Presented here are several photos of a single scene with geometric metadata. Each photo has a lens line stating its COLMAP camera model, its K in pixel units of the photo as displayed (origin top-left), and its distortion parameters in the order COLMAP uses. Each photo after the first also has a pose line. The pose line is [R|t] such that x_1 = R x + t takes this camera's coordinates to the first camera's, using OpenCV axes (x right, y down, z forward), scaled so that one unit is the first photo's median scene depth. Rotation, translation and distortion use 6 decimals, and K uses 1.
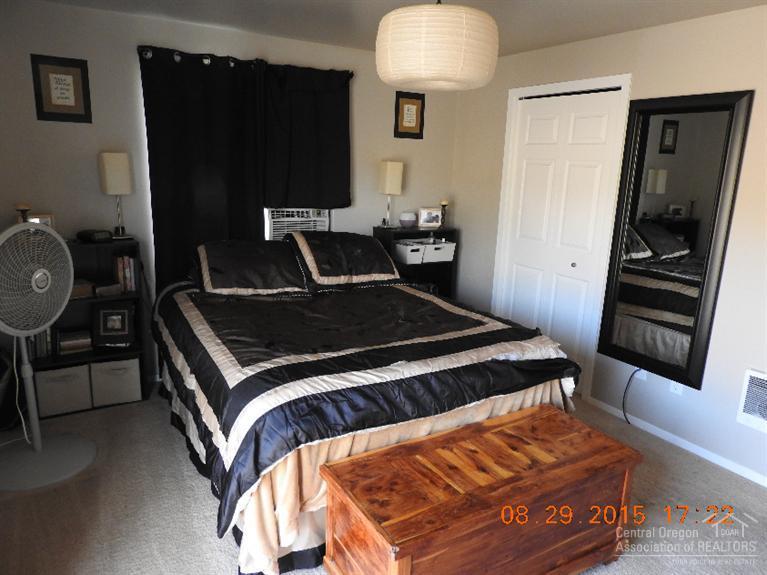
lens RADIAL K [[557.8, 0, 383.5], [0, 557.8, 287.5], [0, 0, 1]] dist [0.001235, 0.002733]
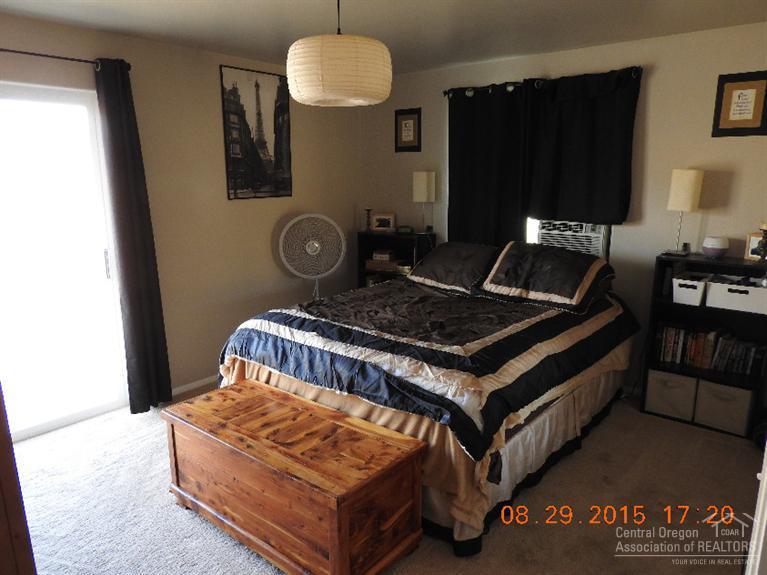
lens RADIAL K [[537.2, 0, 383.5], [0, 537.2, 287.5], [0, 0, 1]] dist [0.098477, -0.079155]
pose [[0.340506, 0.168090, -0.925095, 0.719473], [-0.193681, 0.975329, 0.105928, -0.076431], [0.920078, 0.143104, 0.364661, 0.419402]]
